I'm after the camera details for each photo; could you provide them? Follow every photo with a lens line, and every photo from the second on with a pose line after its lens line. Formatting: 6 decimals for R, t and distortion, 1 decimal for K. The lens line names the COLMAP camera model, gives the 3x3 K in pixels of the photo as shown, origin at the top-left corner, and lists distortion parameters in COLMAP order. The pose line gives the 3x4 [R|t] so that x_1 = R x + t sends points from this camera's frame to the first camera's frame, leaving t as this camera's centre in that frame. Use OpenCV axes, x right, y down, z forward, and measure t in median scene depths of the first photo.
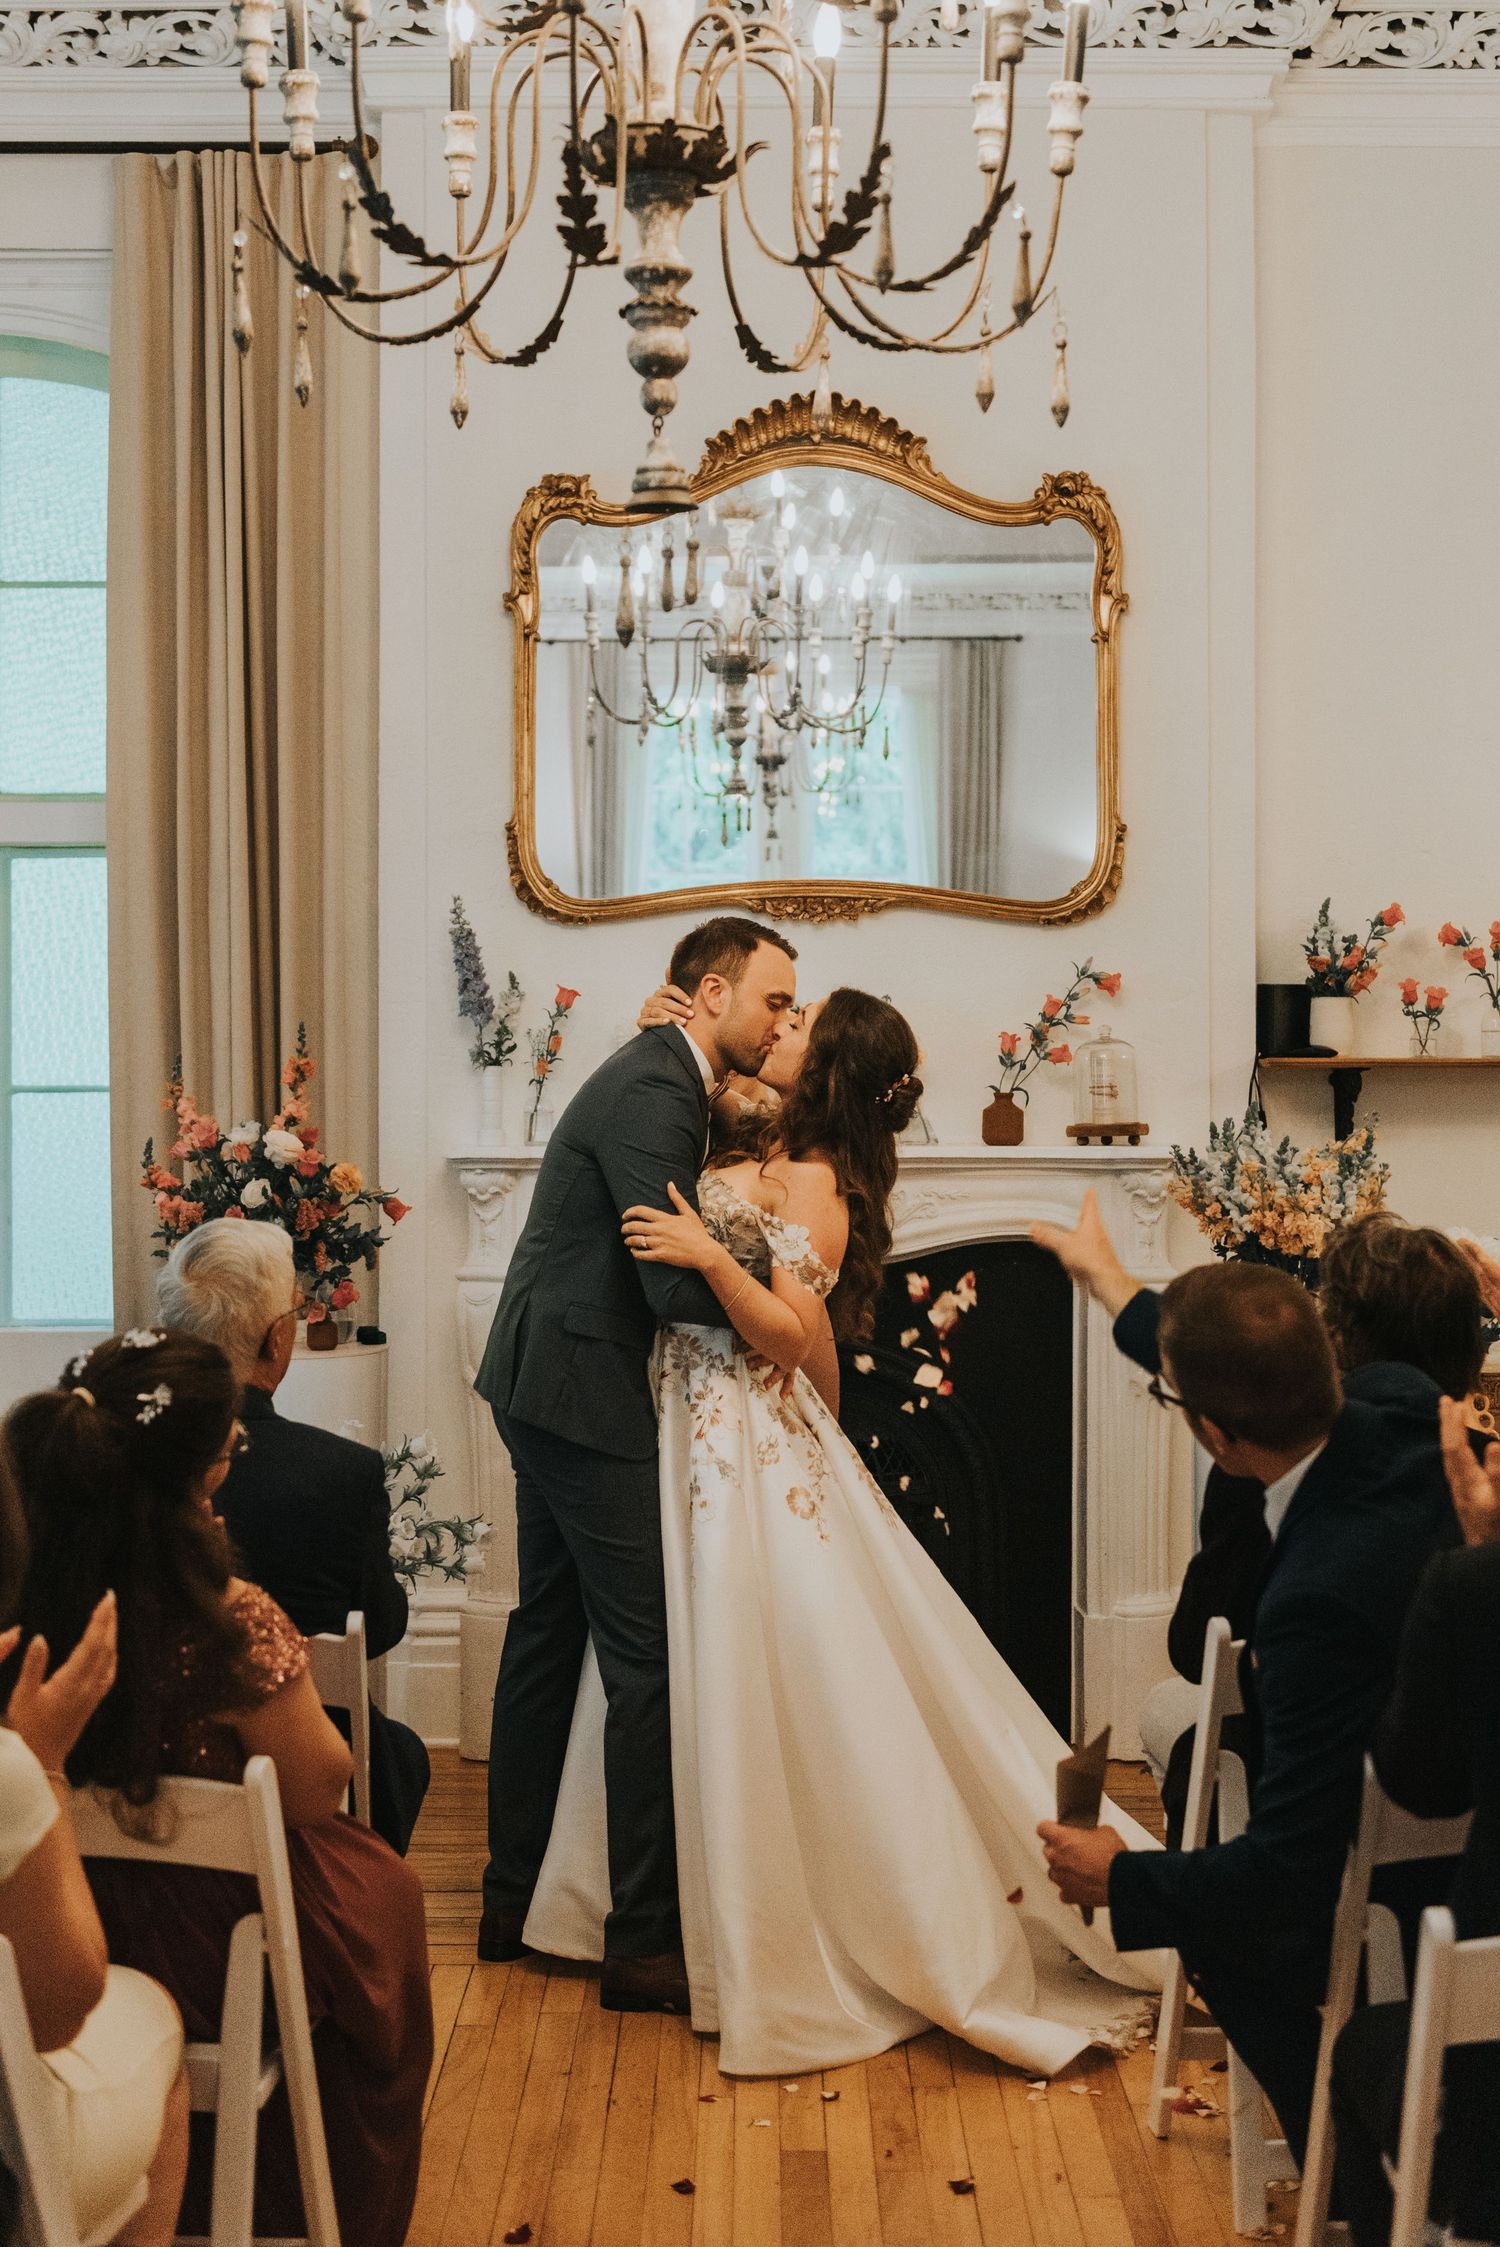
lens RADIAL K [[2825.2, 0, 718.4], [0, 2825.2, 1047.5], [0, 0, 1]] dist [-0.016634, -0.024936]
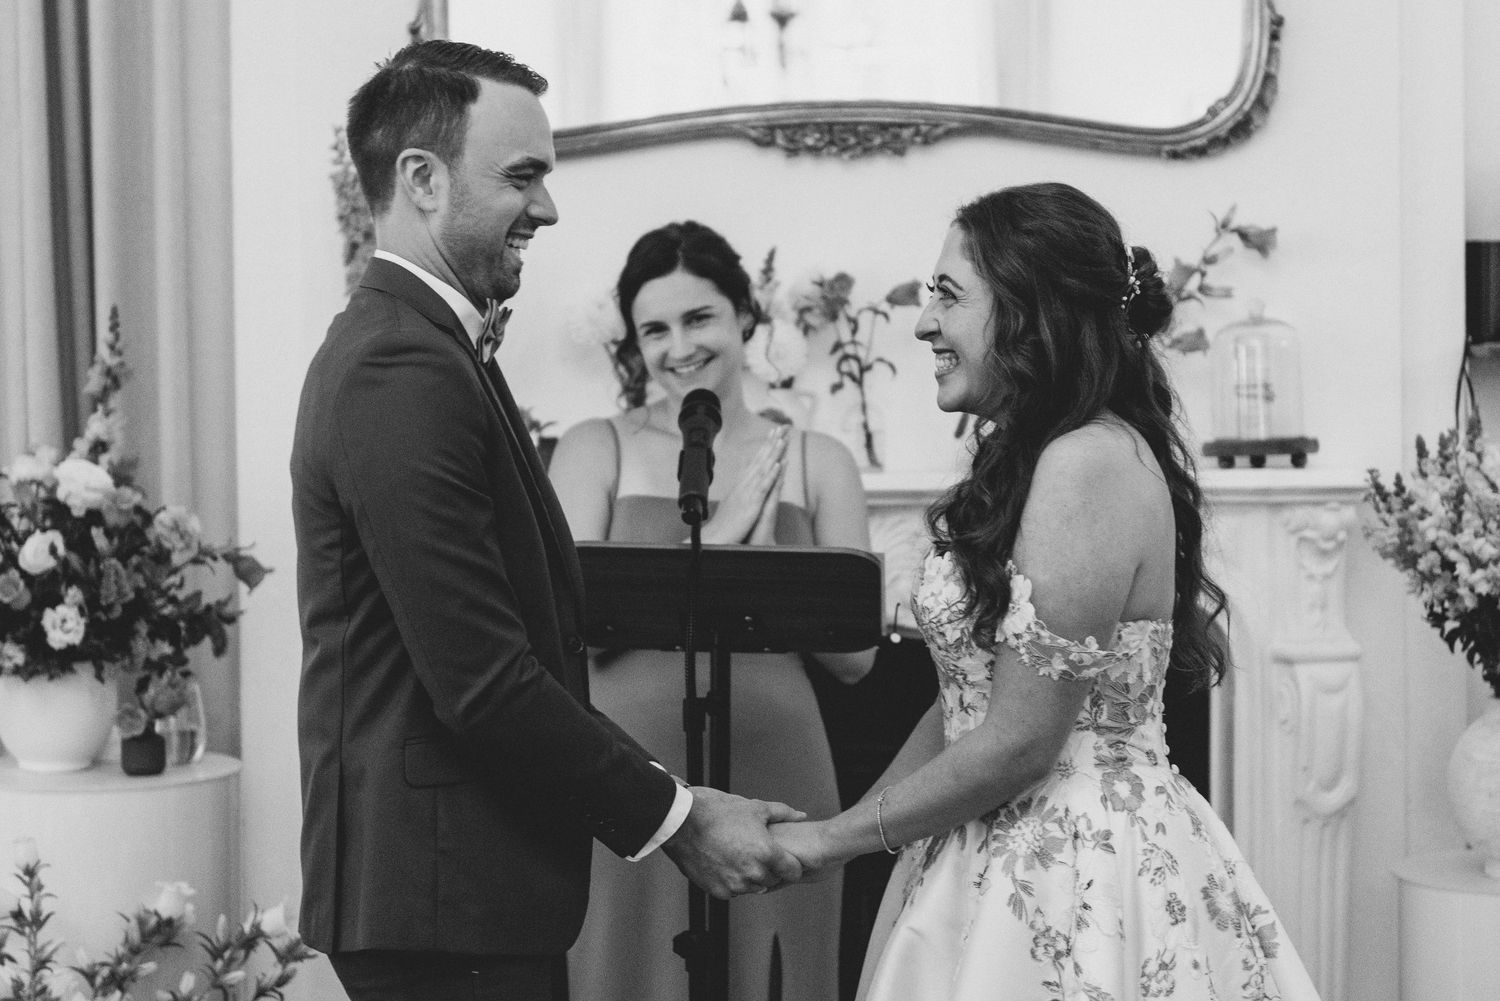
lens RADIAL K [[3022.8, 0, 750.0], [0, 3022.8, 500.5], [0, 0, 1]] dist [-0.030156, -0.111900]
pose [[0.999931, -0.010321, 0.005585, 0.005247], [0.010043, 0.998816, 0.047607, 0.005383], [-0.006070, -0.047548, 0.998851, 0.249781]]
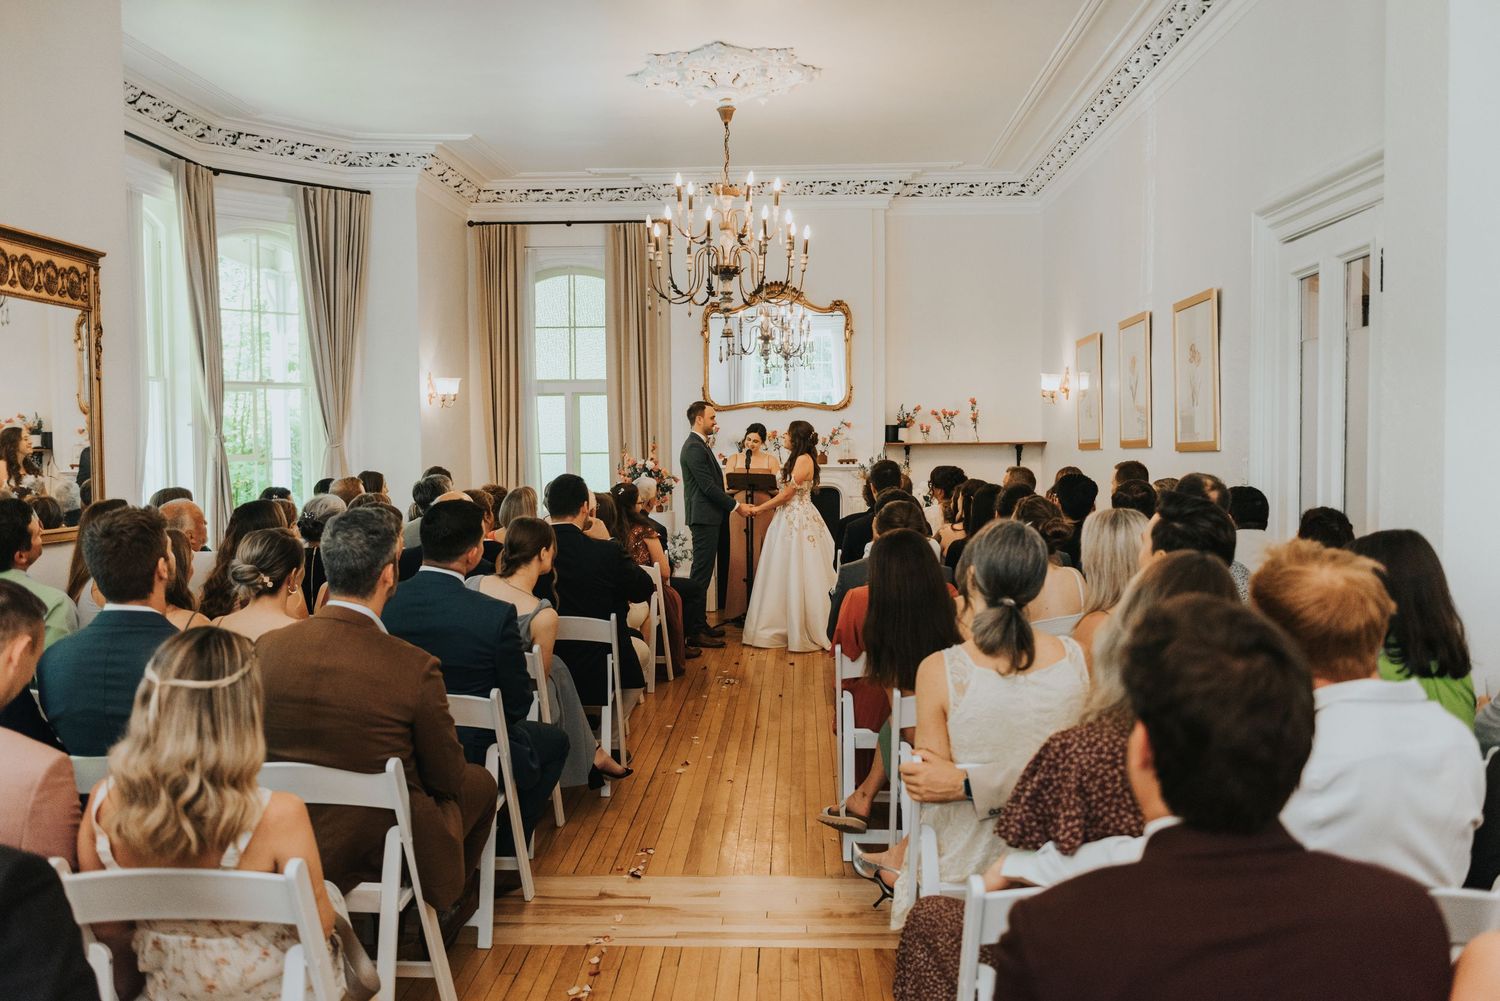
lens RADIAL K [[1253.1, 0, 750.0], [0, 1253.1, 500.5], [0, 0, 1]] dist [0.002089, 0.000113]
pose [[0.998923, -0.004751, -0.046156, 0.082158], [0.006493, 0.999269, 0.037670, 0.018166], [0.045944, -0.037929, 0.998224, -0.866706]]
